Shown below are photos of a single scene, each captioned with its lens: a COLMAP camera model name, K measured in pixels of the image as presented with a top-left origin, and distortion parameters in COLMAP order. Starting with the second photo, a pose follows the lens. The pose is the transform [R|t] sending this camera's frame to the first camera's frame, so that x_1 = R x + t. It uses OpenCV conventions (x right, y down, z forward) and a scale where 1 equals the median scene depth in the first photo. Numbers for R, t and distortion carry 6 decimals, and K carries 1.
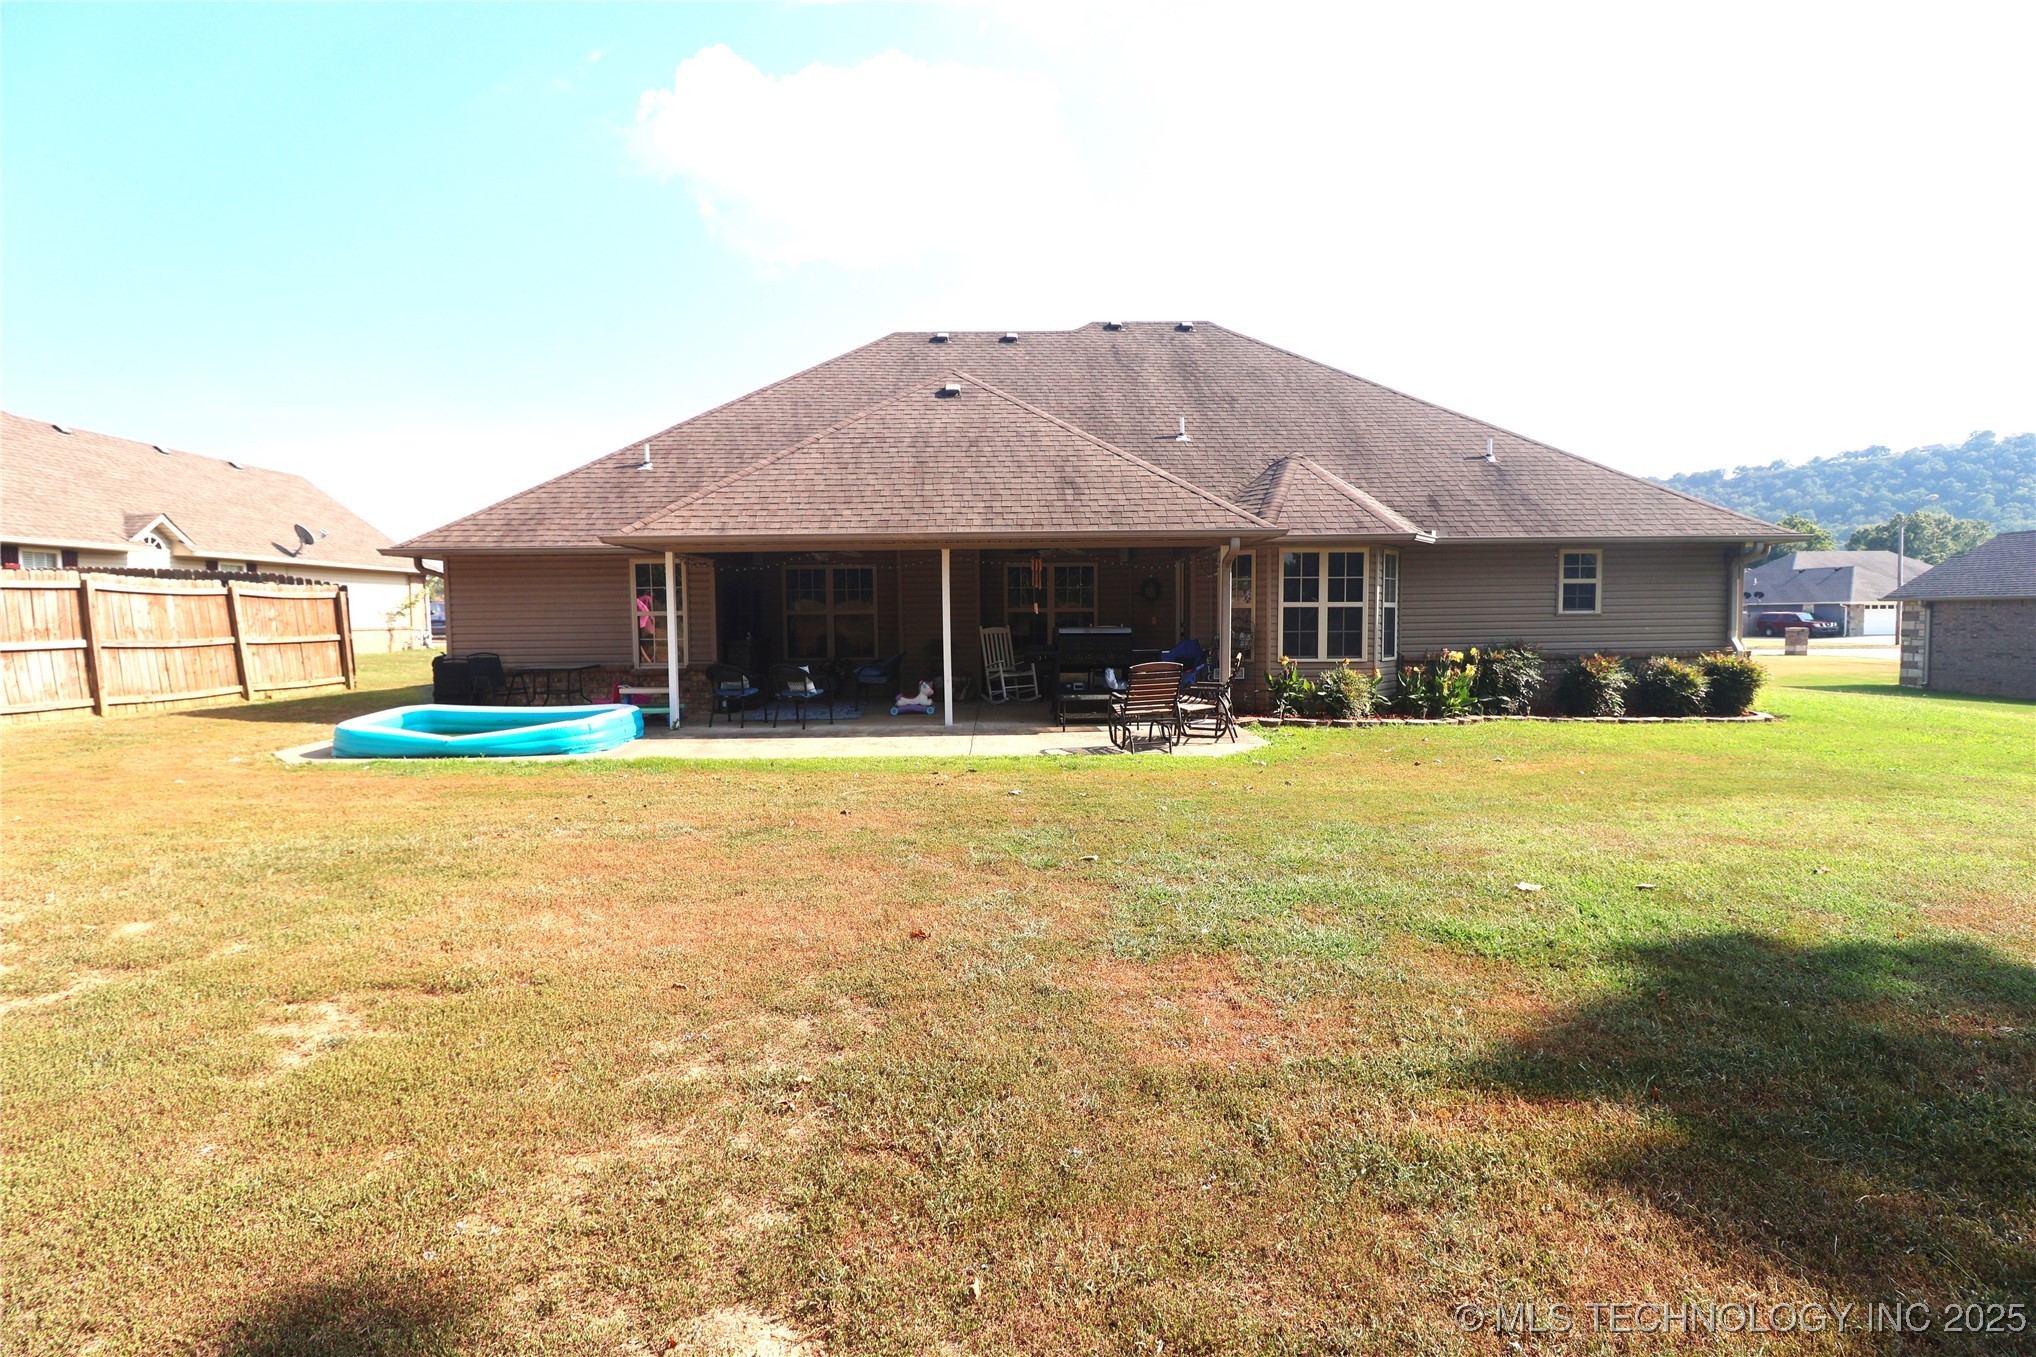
lens RADIAL K [[937.2, 0, 1018.9], [0, 937.2, 687.1], [0, 0, 1]] dist [-0.011596, -0.006898]
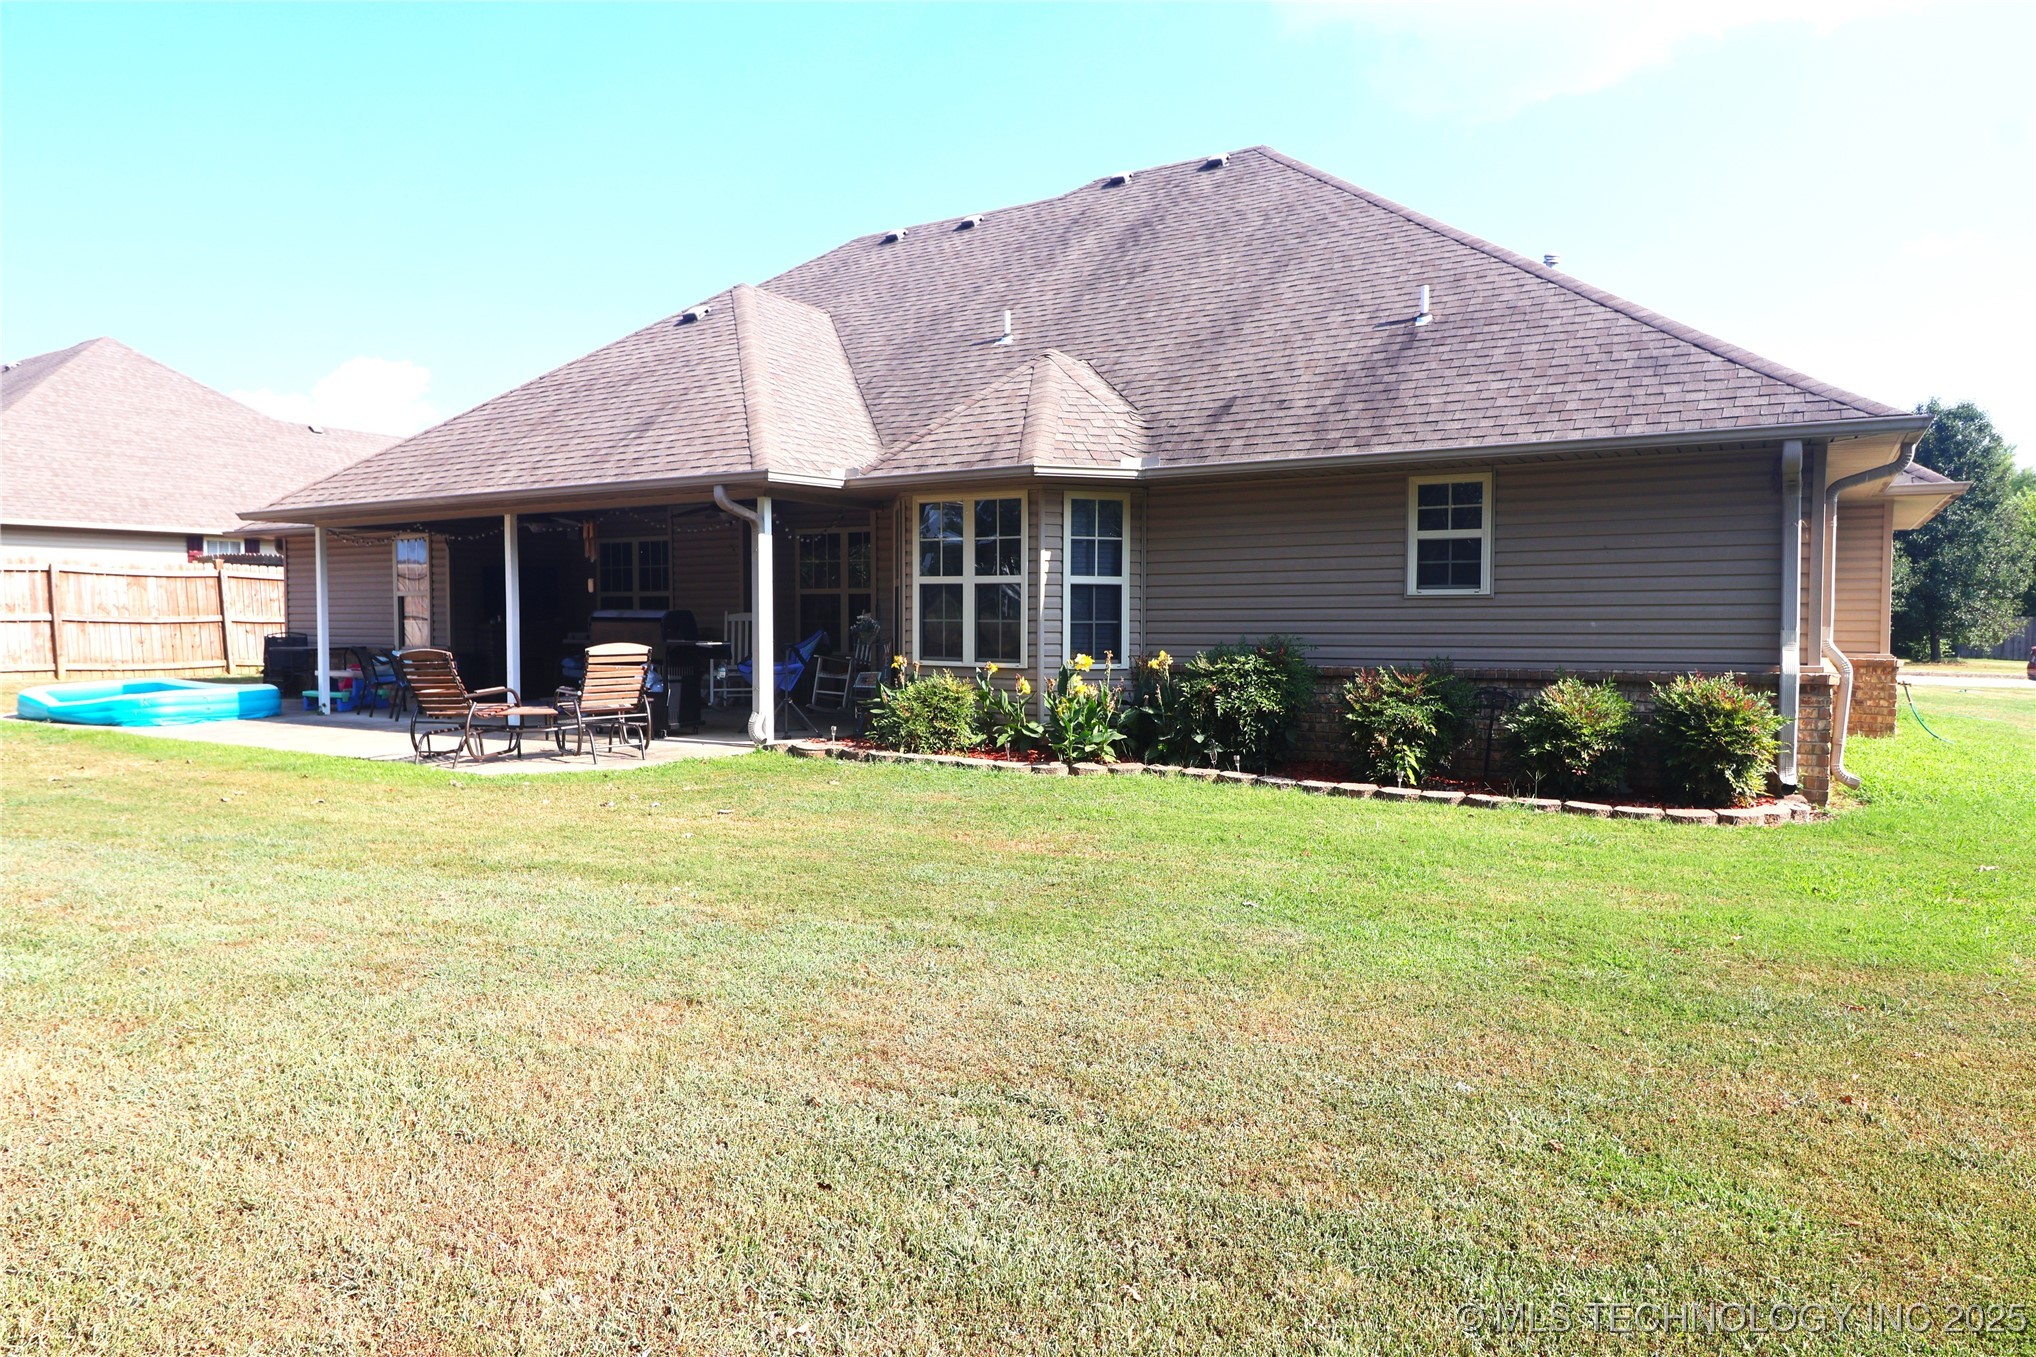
lens RADIAL K [[1302.8, 0, 1019.0], [0, 1302.8, 674.0], [0, 0, 1]] dist [-0.027155, -0.001030]
pose [[0.842830, 0.033659, -0.537127, 0.801038], [-0.046036, 0.998893, -0.009642, -0.013964], [0.536208, 0.032853, 0.843446, 0.234293]]
